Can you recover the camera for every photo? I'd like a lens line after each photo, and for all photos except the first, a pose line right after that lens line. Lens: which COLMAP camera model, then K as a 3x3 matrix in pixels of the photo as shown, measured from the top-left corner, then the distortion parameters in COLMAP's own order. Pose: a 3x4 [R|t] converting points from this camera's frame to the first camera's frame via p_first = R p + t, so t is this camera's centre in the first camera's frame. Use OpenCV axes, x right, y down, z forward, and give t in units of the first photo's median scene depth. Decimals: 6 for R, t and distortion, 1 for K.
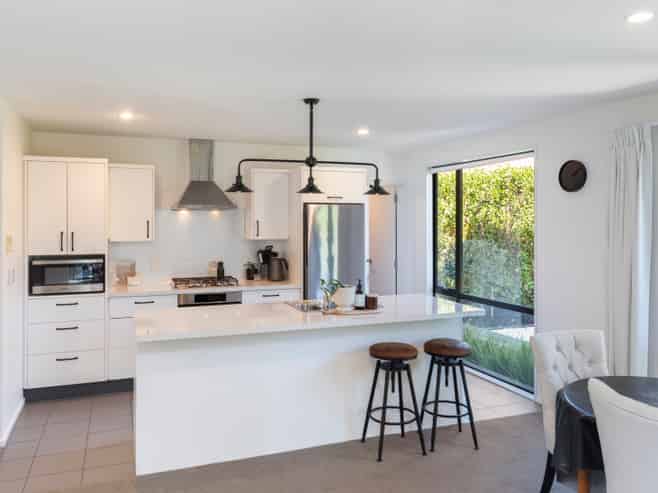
lens RADIAL K [[537.3, 0, 328.7], [0, 537.3, 223.2], [0, 0, 1]] dist [0.012620, 0.003582]
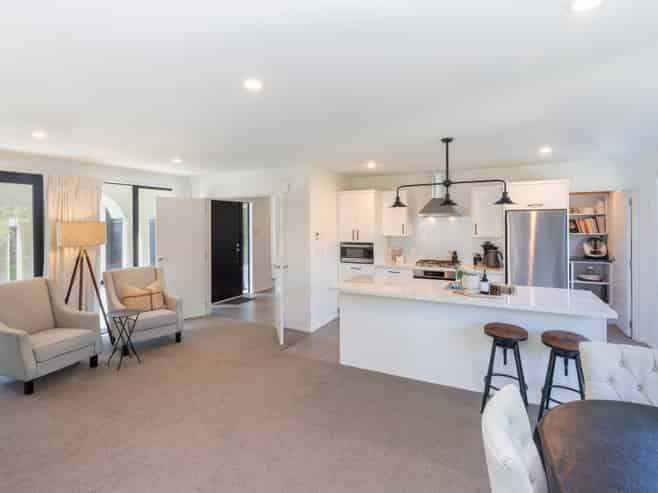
lens RADIAL K [[337.4, 0, 328.8], [0, 337.4, 223.5], [0, 0, 1]] dist [-0.000783, -0.000231]
pose [[0.666512, -0.000623, -0.745494, 0.335193], [0.001914, 0.999998, 0.000875, -0.008266], [0.745492, -0.002010, 0.666511, 0.144075]]
